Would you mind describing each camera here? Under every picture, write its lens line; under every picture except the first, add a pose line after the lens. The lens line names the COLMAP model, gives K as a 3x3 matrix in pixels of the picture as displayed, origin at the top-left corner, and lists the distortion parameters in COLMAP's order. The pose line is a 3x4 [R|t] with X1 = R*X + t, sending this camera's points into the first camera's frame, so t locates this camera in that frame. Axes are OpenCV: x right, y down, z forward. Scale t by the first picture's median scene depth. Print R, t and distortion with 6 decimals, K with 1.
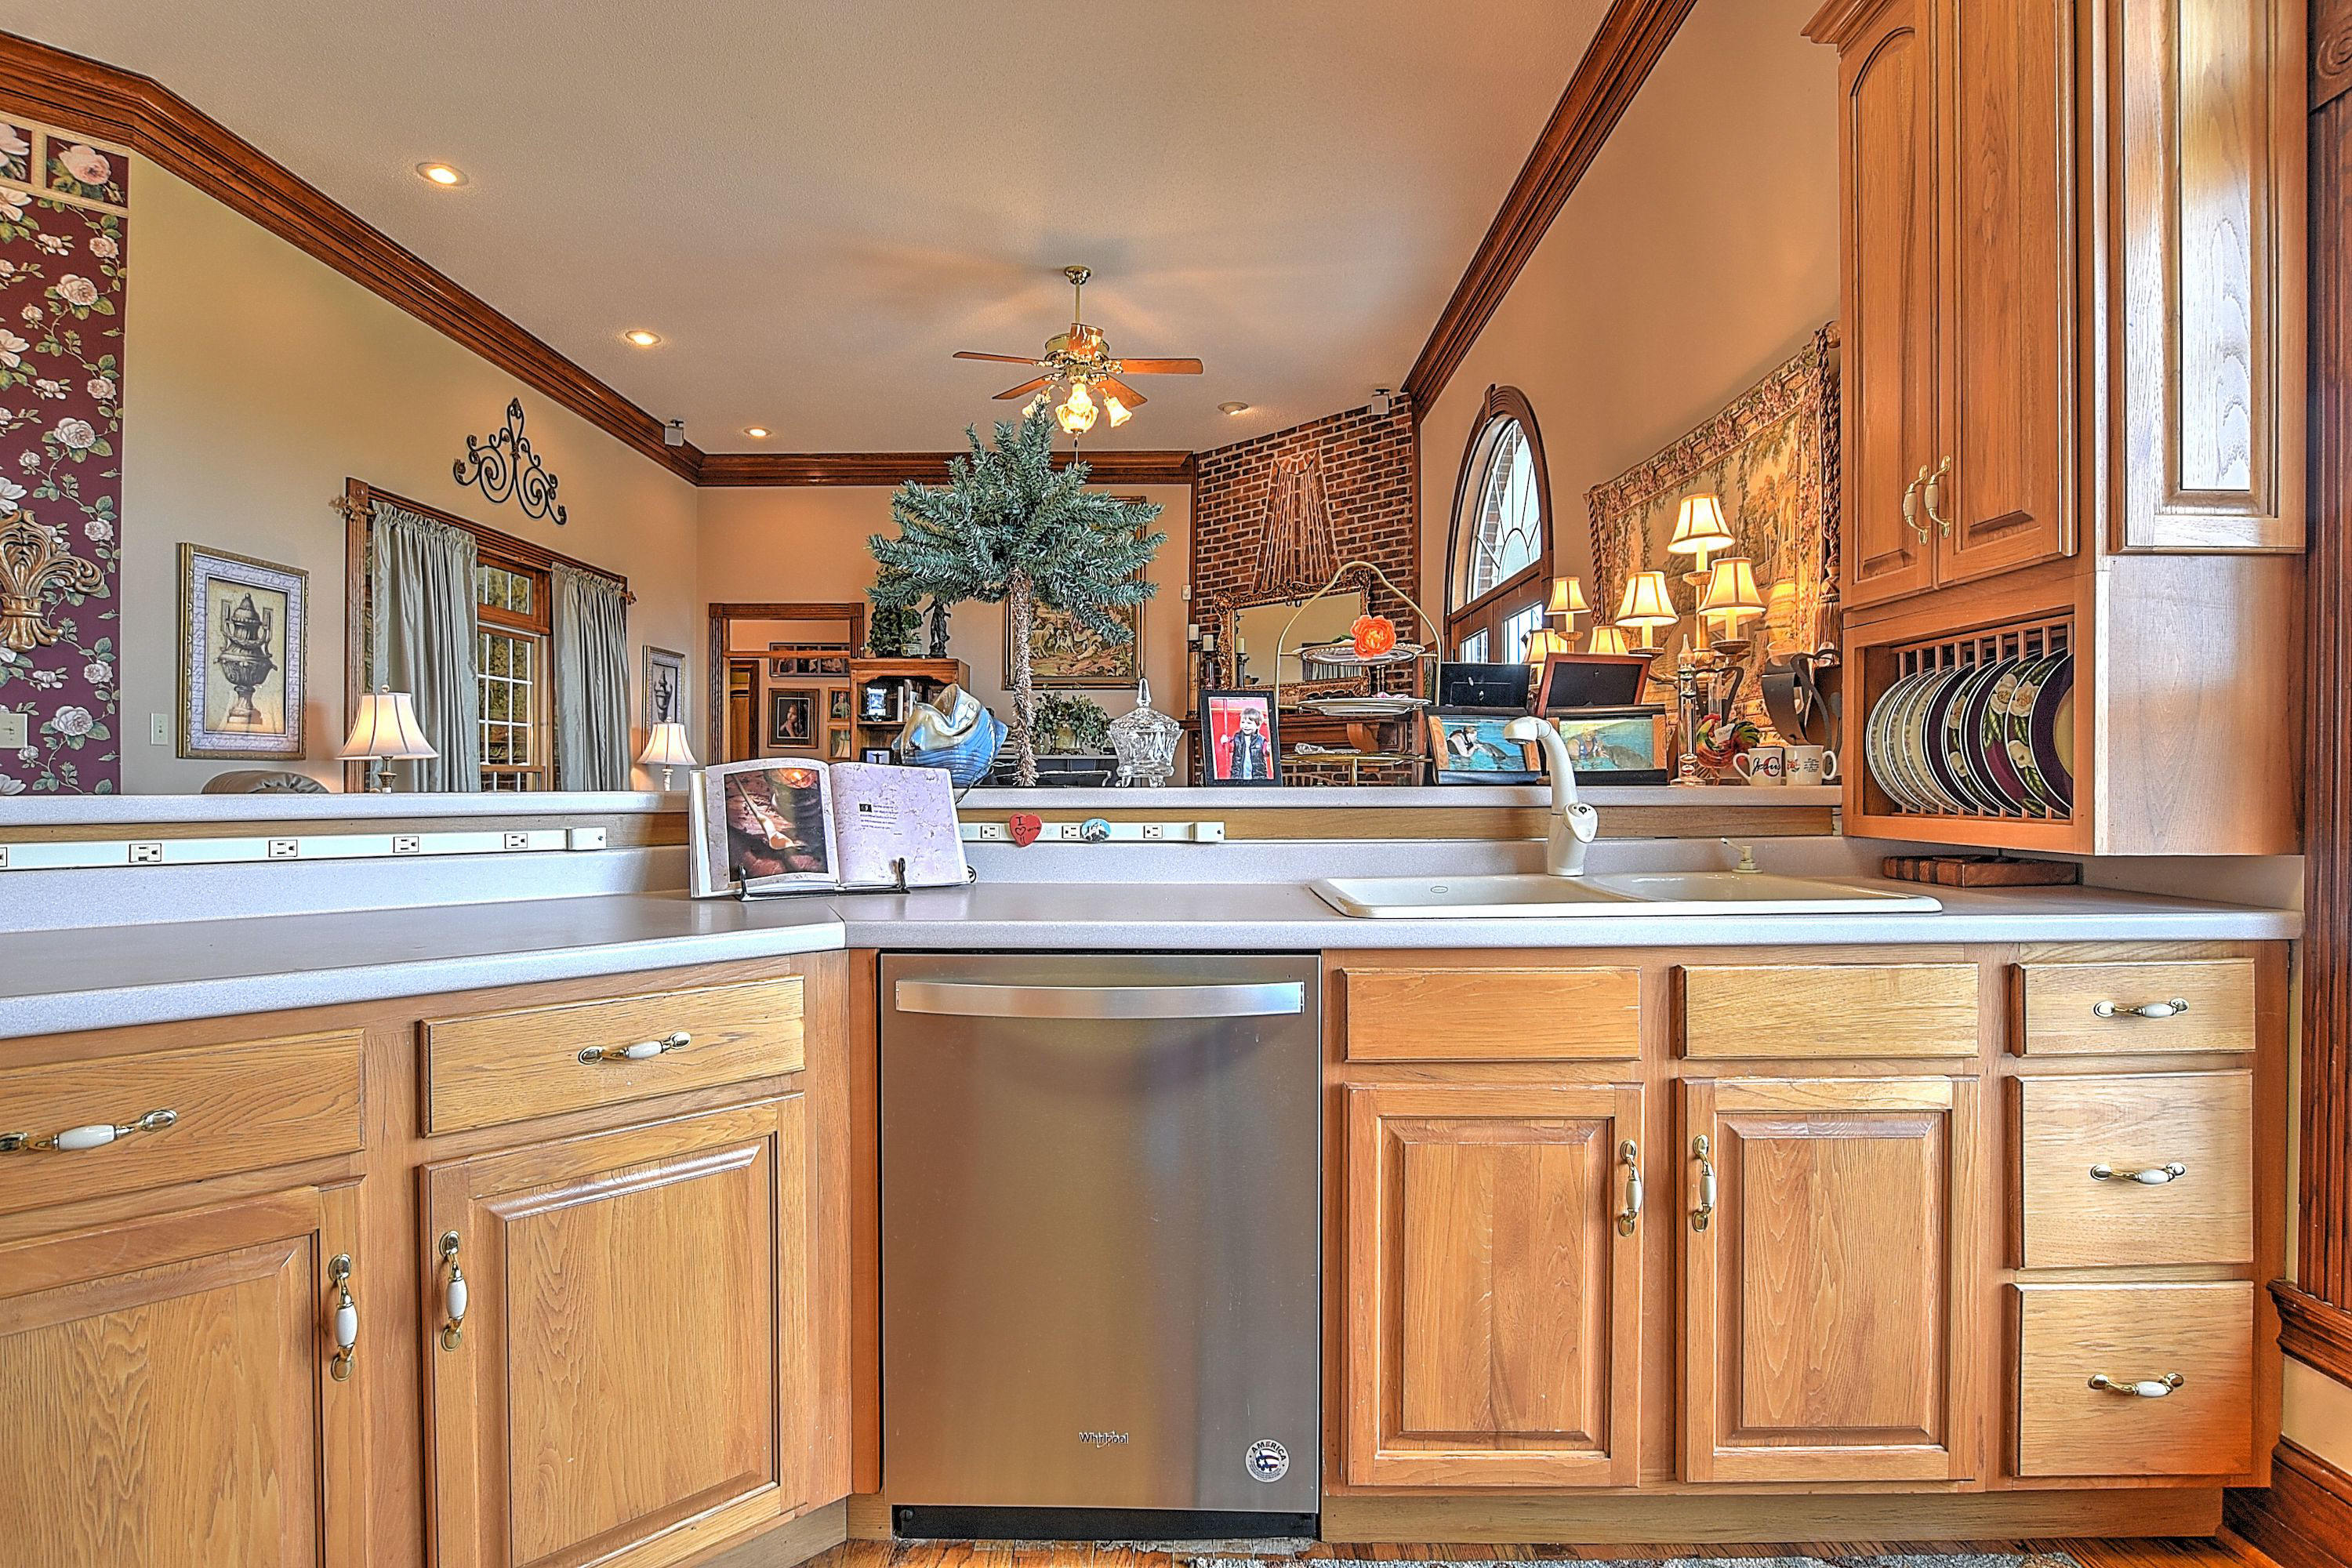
lens RADIAL K [[1177.2, 0, 1166.3], [0, 1177.2, 788.5], [0, 0, 1]] dist [-0.031195, 0.006189]
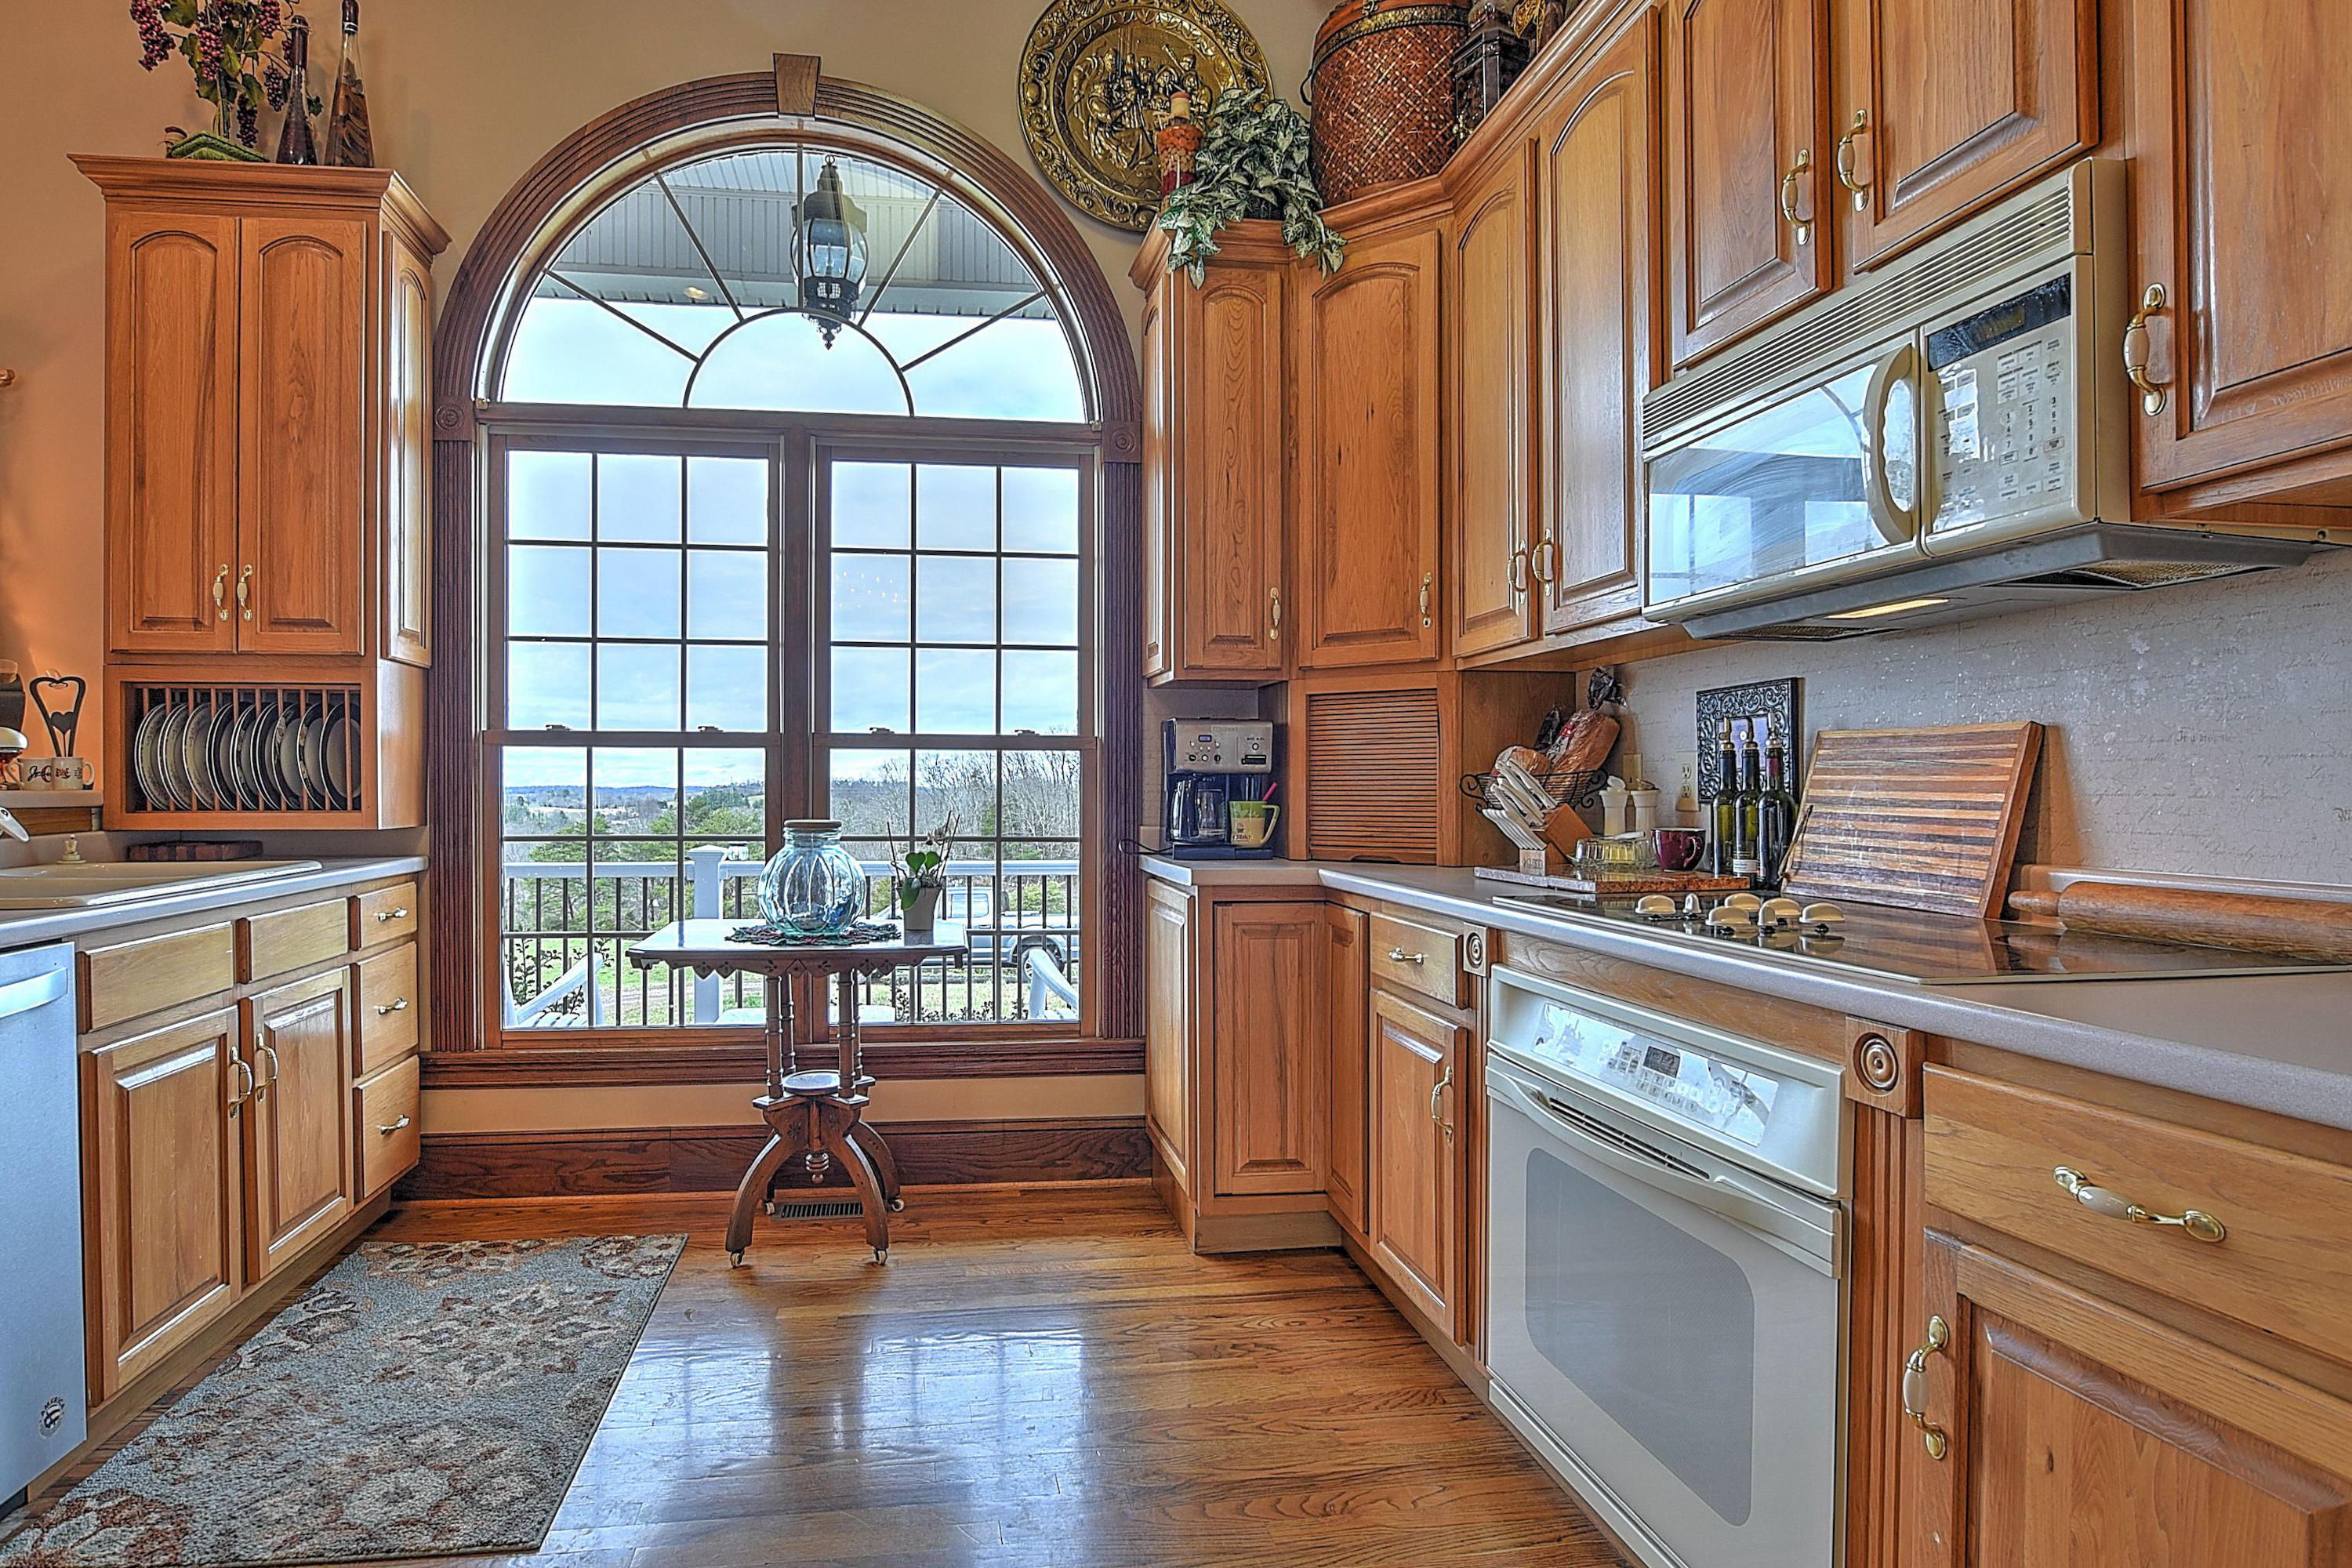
lens RADIAL K [[1223.4, 0, 1080.7], [0, 1223.4, 809.8], [0, 0, 1]] dist [-0.027456, 0.004977]
pose [[-0.135948, -0.017958, 0.990553, -0.241620], [0.002561, 0.999826, 0.018477, -0.000756], [-0.990713, 0.005048, -0.135879, 0.041056]]
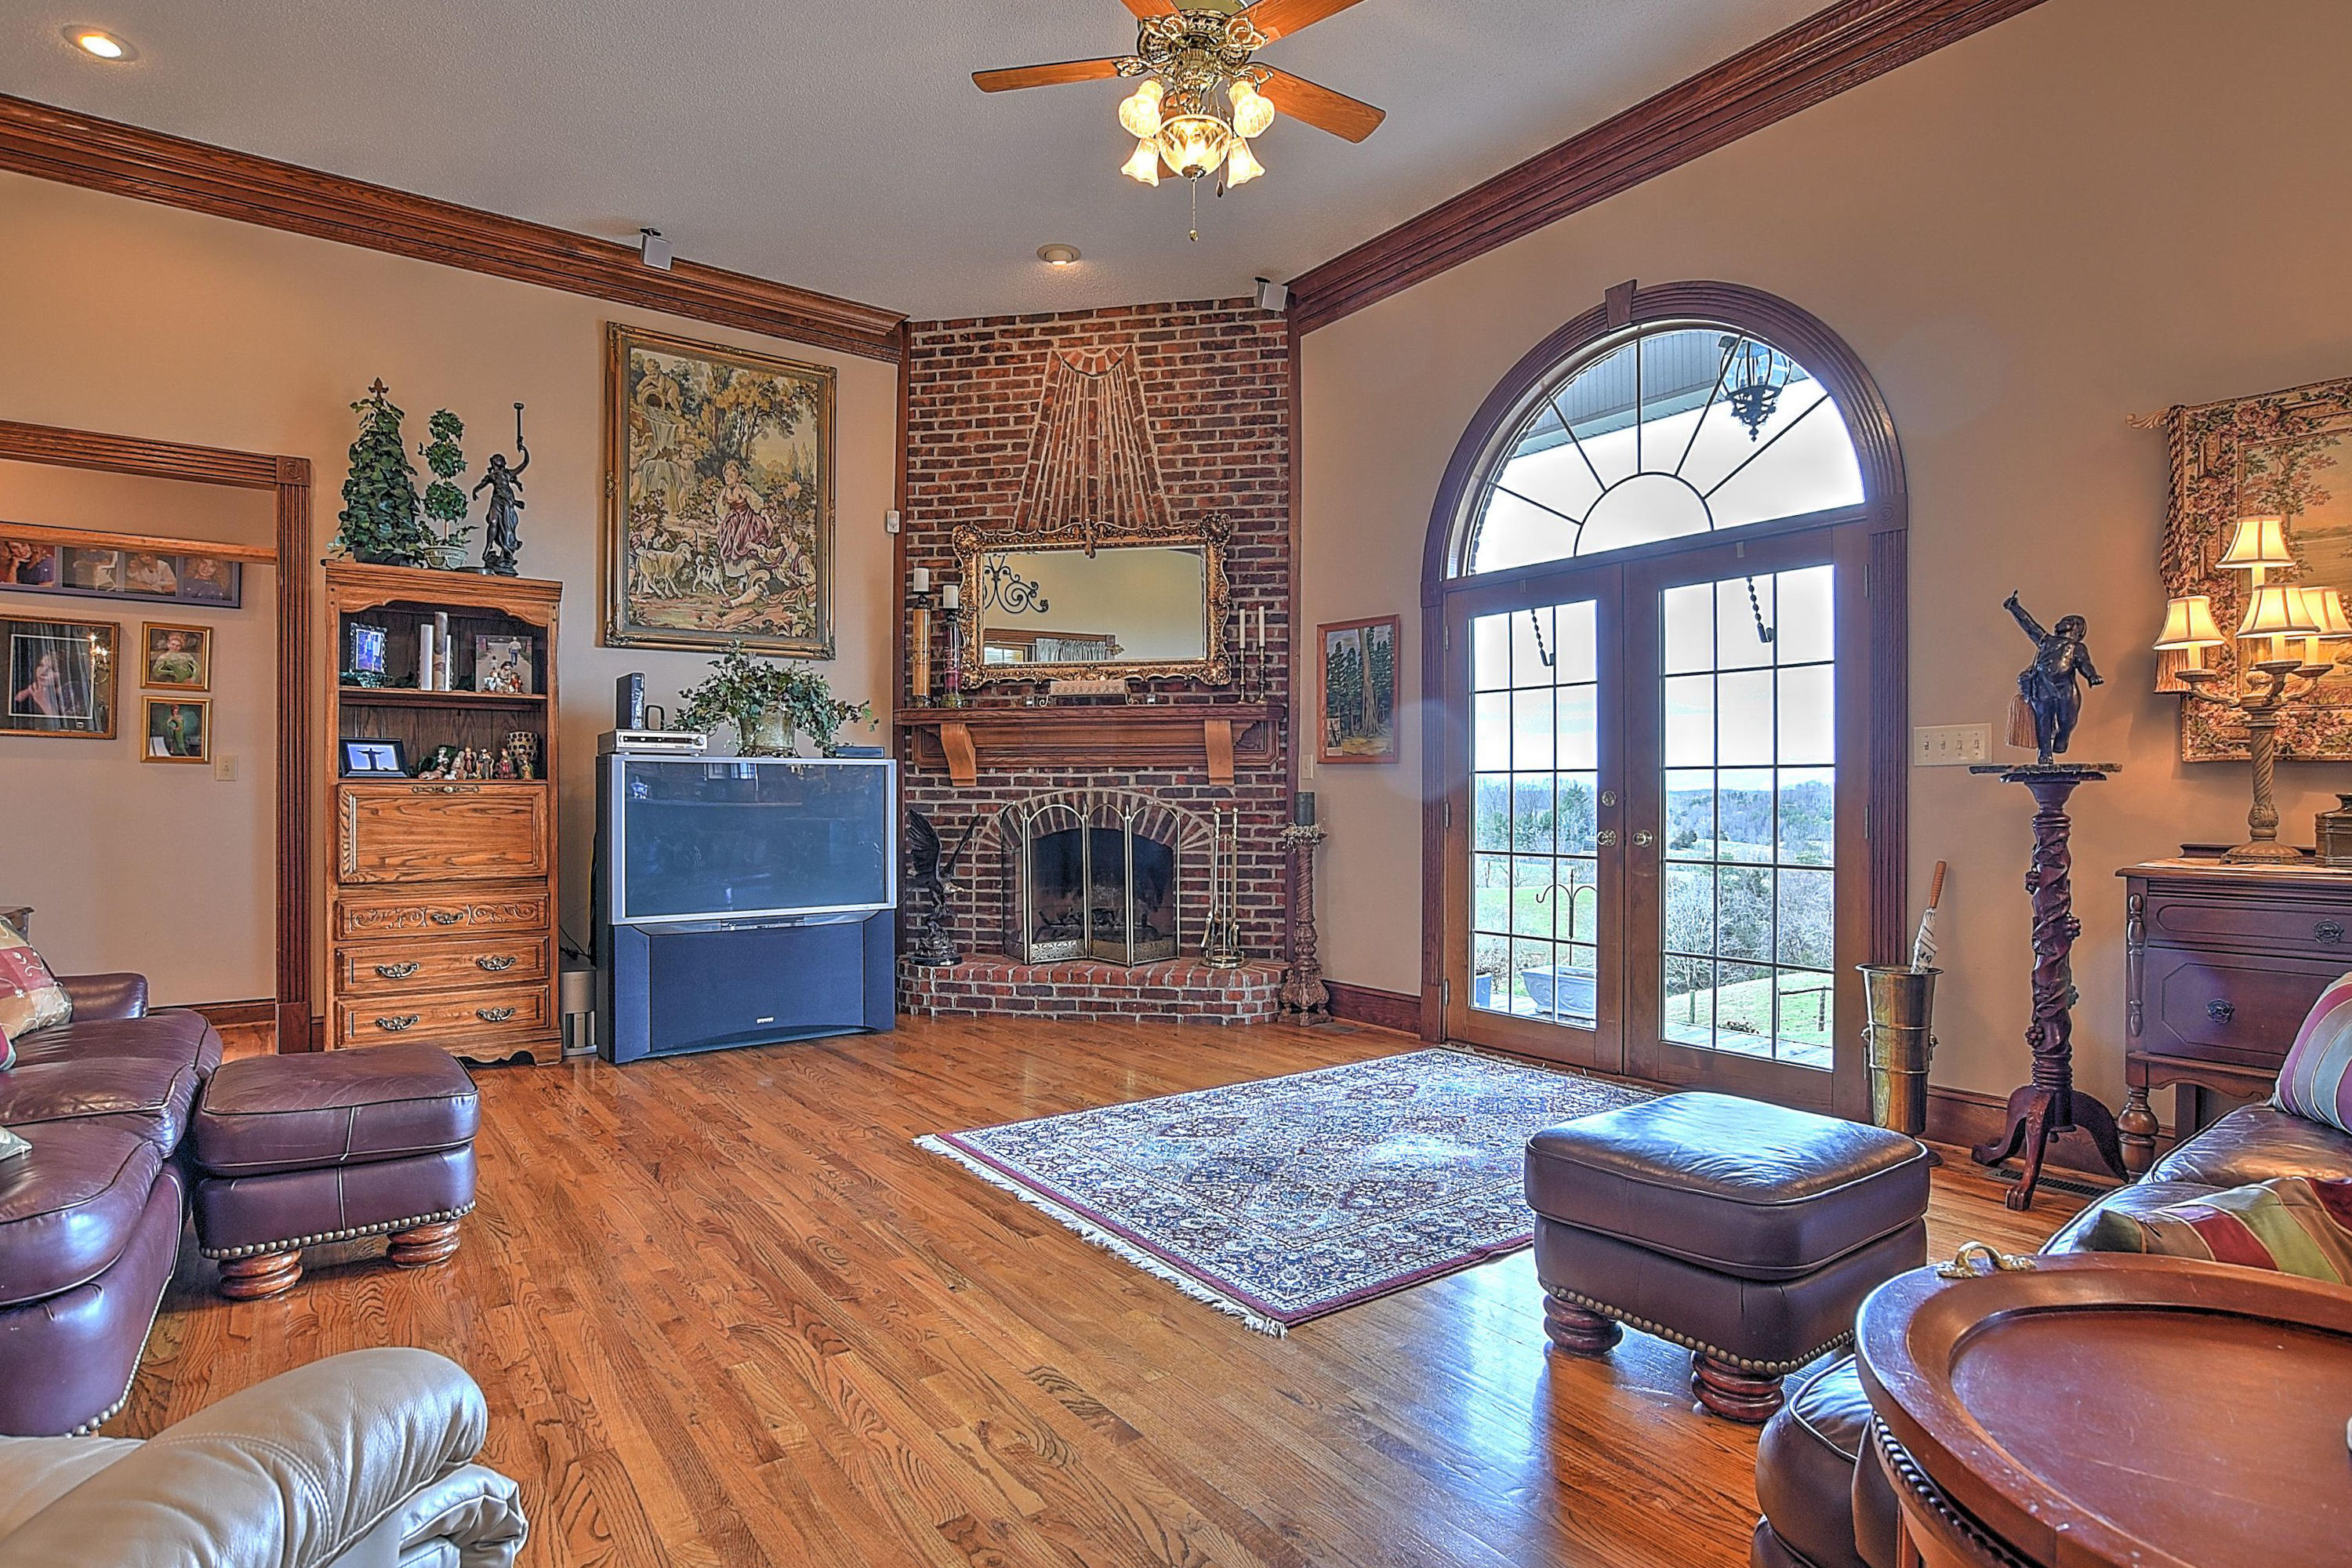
lens RADIAL K [[1177.2, 0, 1160.0], [0, 1177.2, 805.5], [0, 0, 1]] dist [-0.031195, 0.006189]
pose [[0.796823, -0.008810, 0.604148, -0.336681], [0.007951, 0.999960, 0.004097, -0.003937], [-0.604160, 0.001539, 0.796862, 0.448231]]
